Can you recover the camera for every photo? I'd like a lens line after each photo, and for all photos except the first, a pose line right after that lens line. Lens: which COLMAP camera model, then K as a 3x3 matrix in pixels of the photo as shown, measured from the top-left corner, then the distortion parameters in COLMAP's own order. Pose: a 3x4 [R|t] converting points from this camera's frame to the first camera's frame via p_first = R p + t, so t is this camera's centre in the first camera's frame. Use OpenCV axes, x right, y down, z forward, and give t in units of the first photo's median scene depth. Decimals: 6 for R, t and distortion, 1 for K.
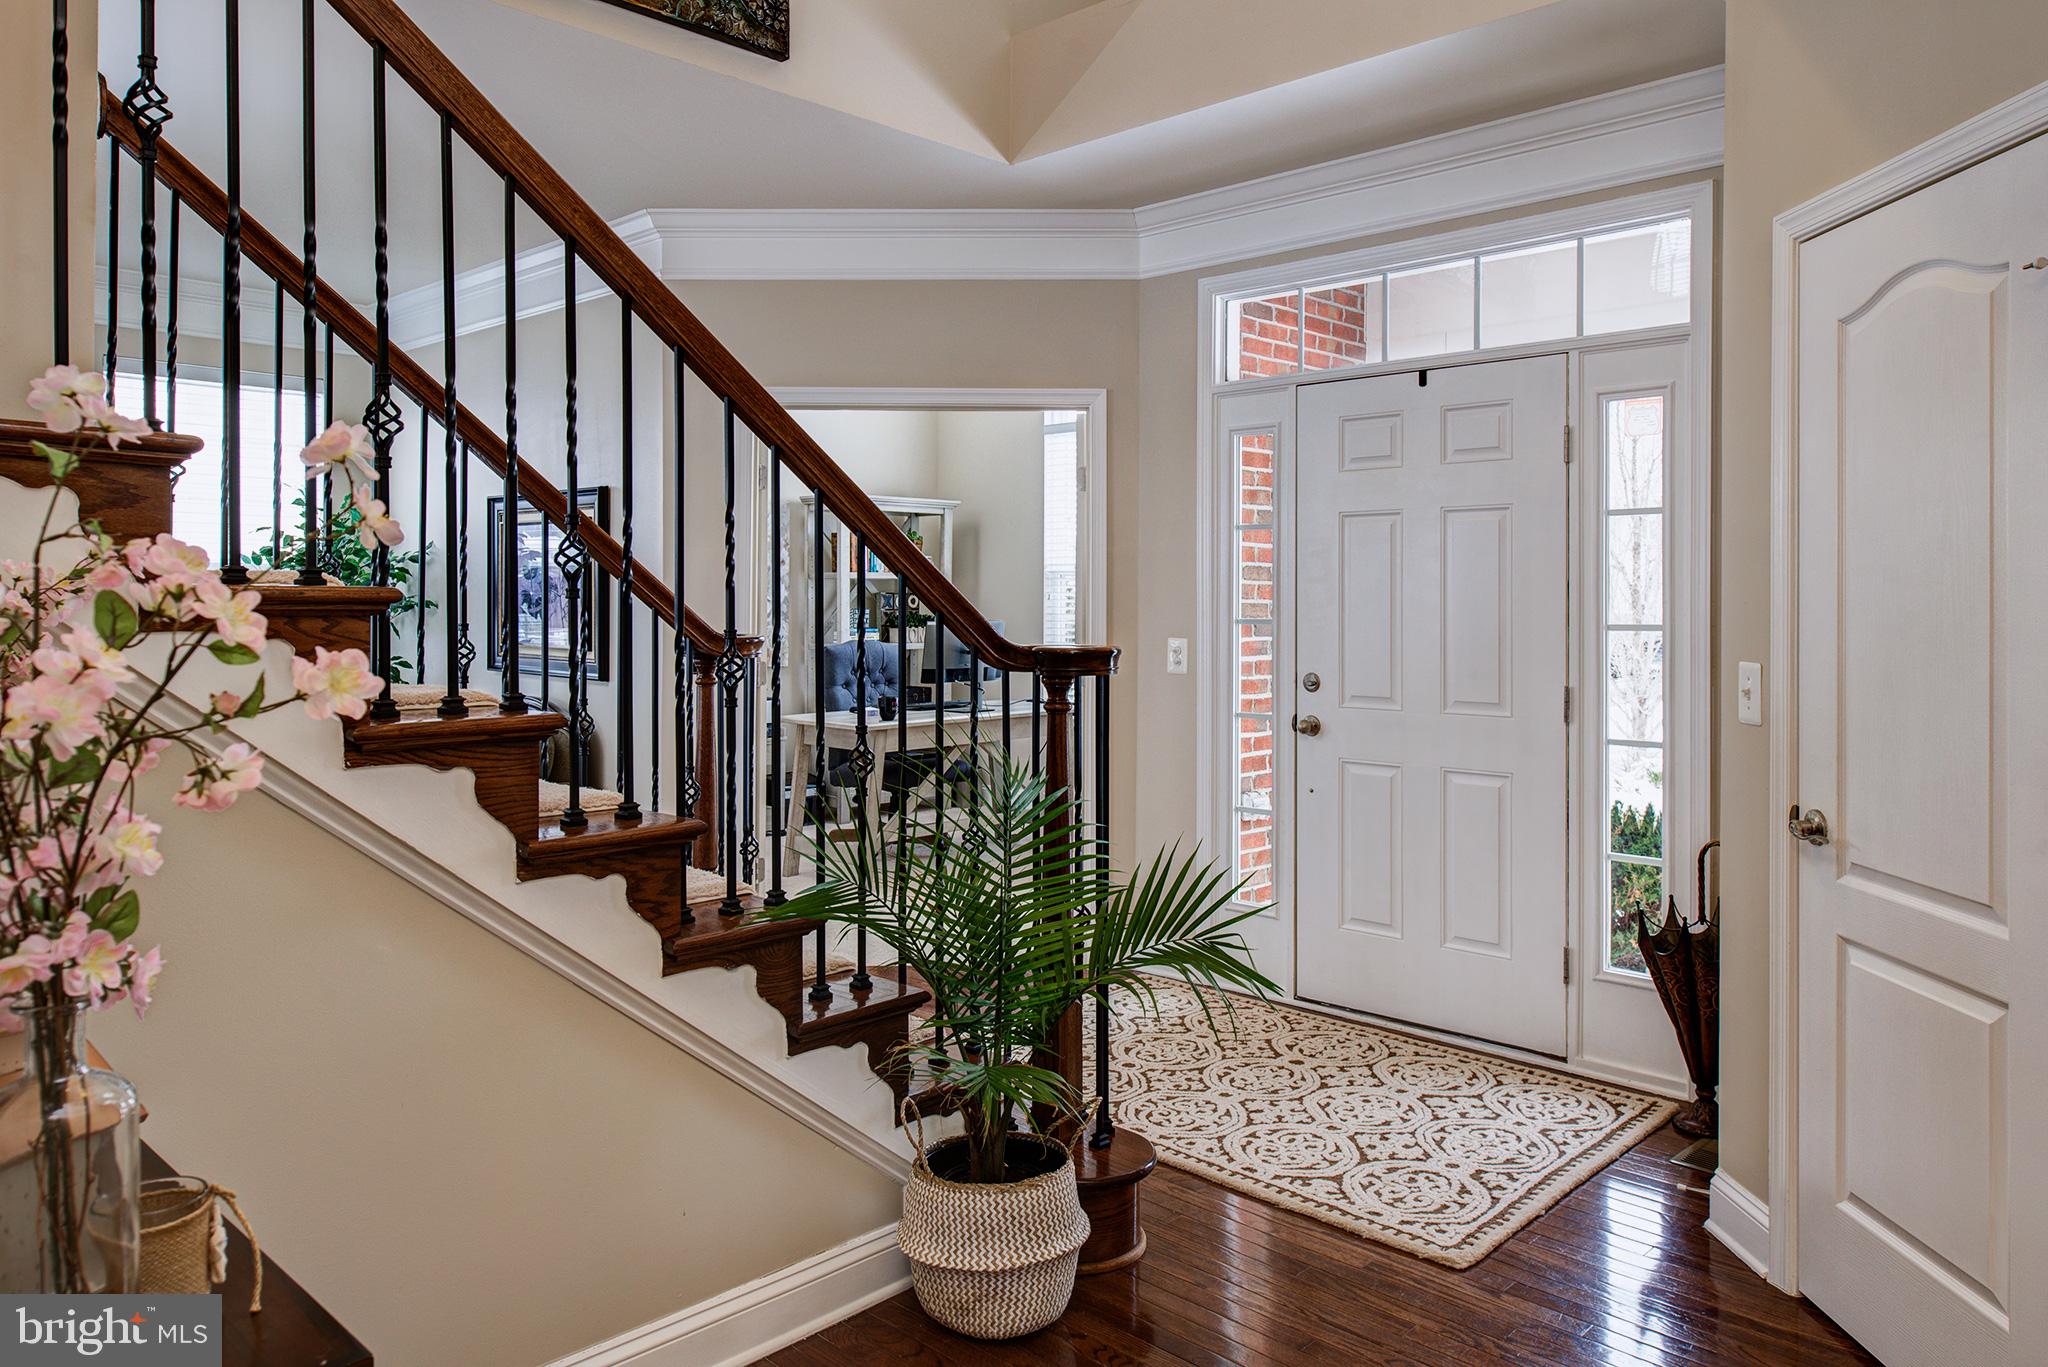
lens RADIAL K [[1406.0, 0, 1019.6], [0, 1406.0, 626.7], [0, 0, 1]] dist [-0.001957, 0.004271]
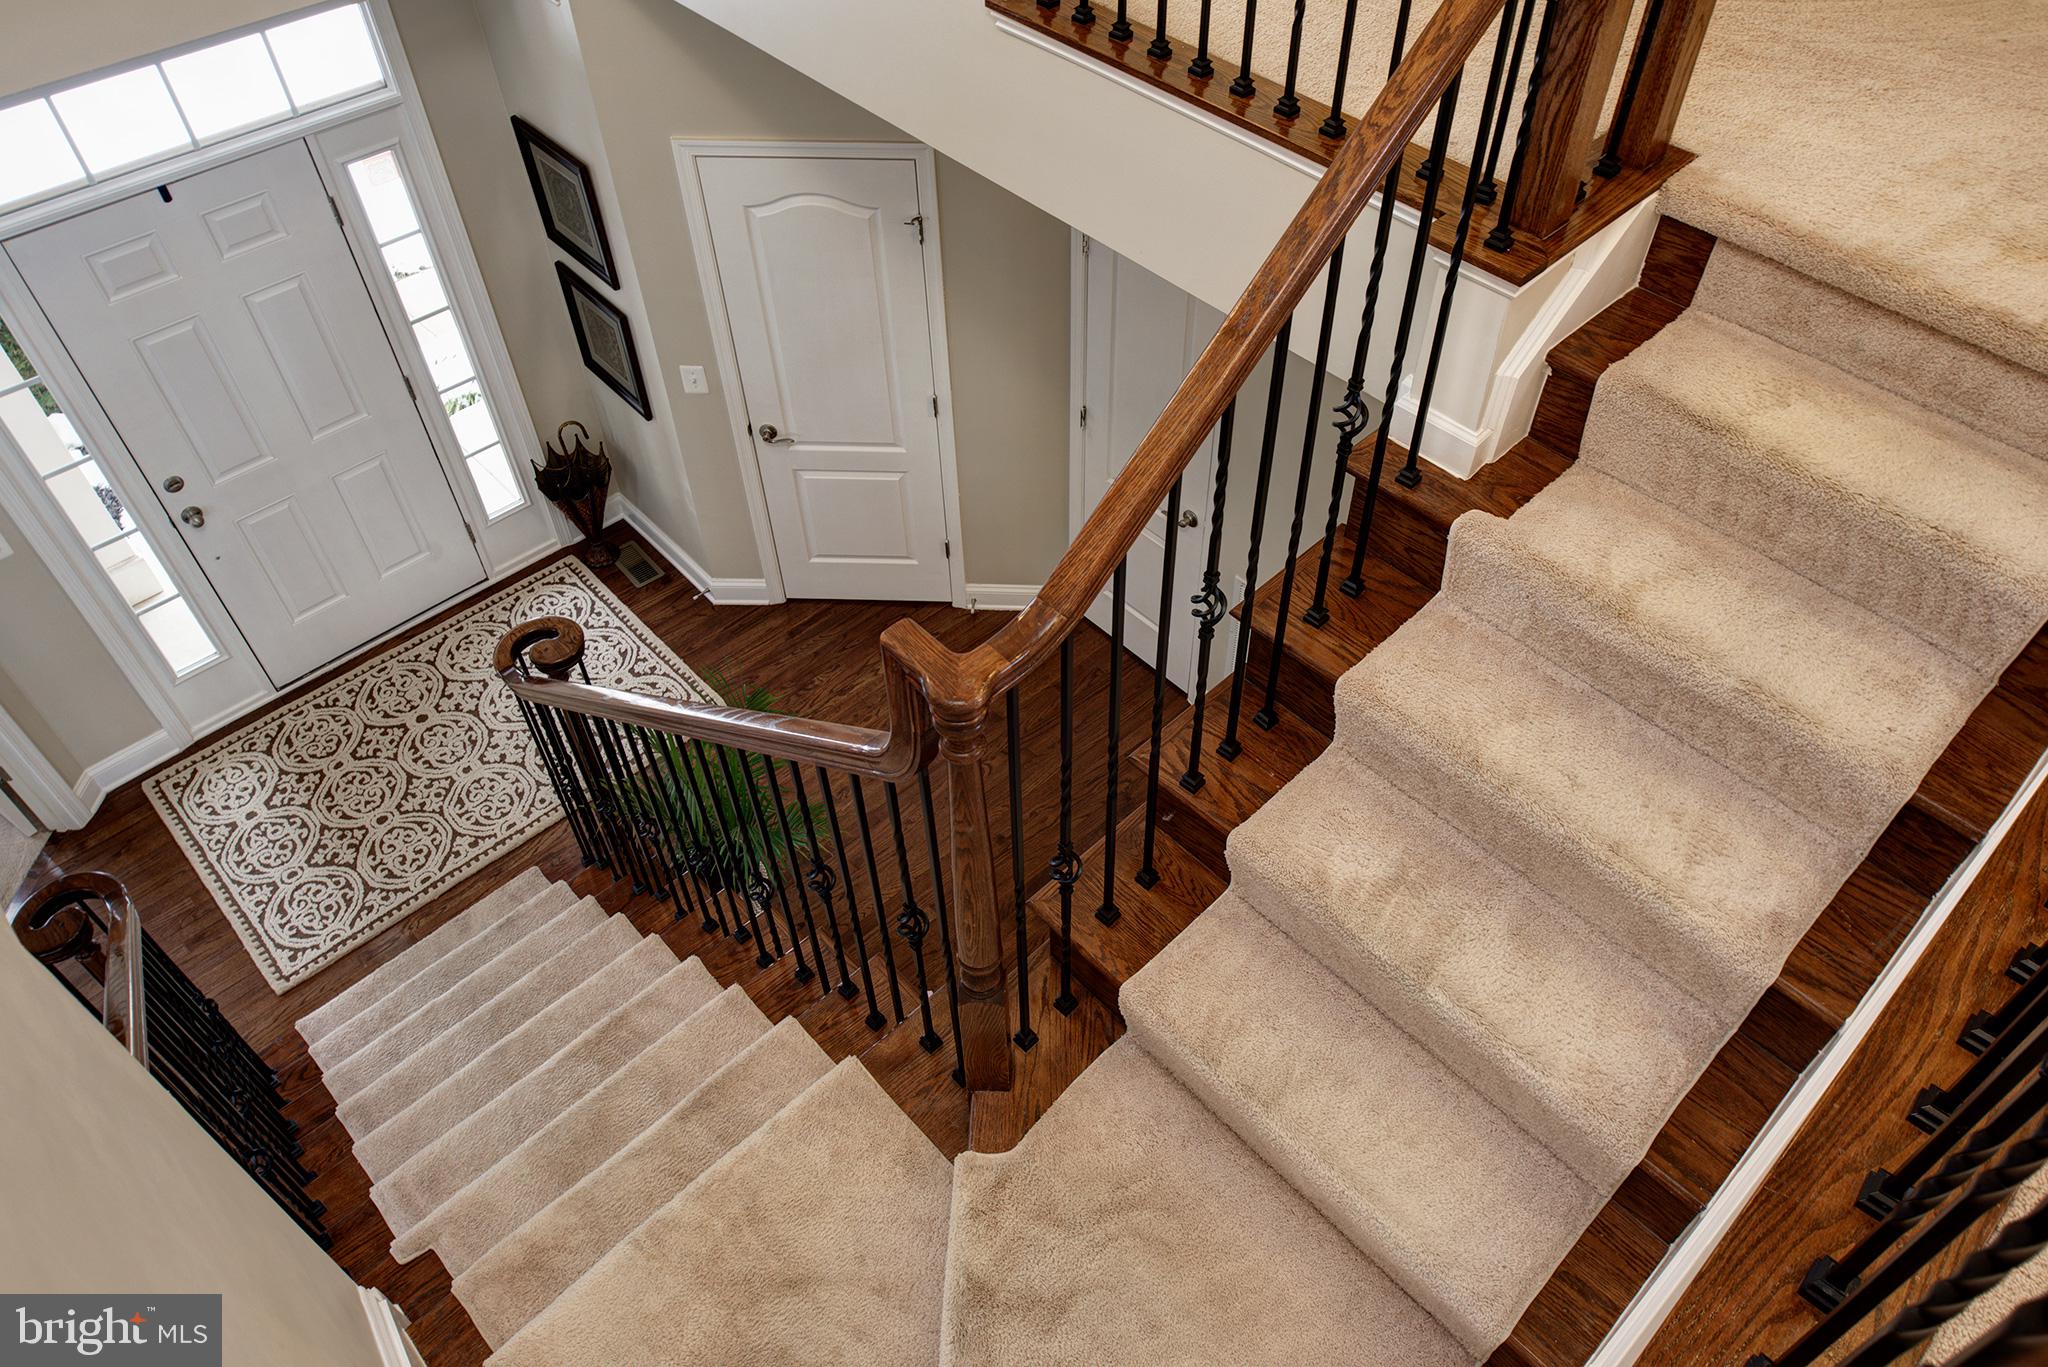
lens RADIAL K [[1406.0, 0, 1032.6], [0, 1406.0, 678.8], [0, 0, 1]] dist [-0.001957, 0.004271]
pose [[0.040668, -0.753261, 0.656464, -0.678972], [0.027770, 0.657606, 0.752850, -0.764020], [-0.998787, -0.012386, 0.047661, 0.356952]]
